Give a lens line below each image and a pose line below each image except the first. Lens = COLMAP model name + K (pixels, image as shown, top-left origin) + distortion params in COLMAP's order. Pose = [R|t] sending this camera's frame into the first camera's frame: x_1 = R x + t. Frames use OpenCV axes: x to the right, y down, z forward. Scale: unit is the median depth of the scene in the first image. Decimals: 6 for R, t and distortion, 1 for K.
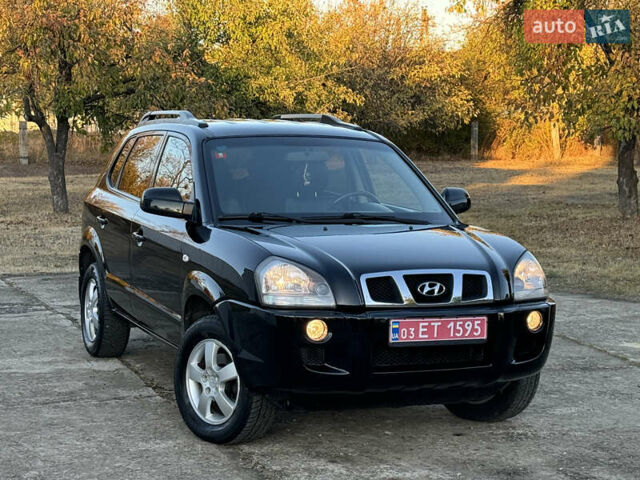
lens RADIAL K [[1297.0, 0, 330.7], [0, 1297.0, 239.8], [0, 0, 1]] dist [0.162497, -0.045142]
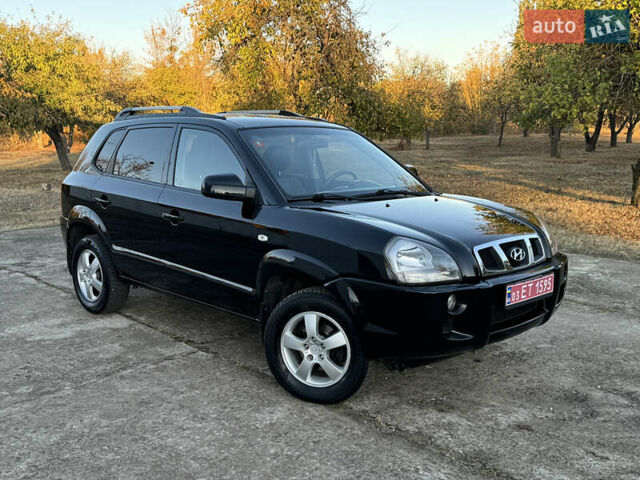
lens RADIAL K [[660.9, 0, 319.1], [0, 660.9, 241.8], [0, 0, 1]] dist [0.198237, -0.401514]
pose [[0.929468, -0.074541, 0.361294, -0.294513], [0.044036, 0.994789, 0.091953, -0.035186], [-0.366266, -0.069558, 0.927907, 0.495727]]
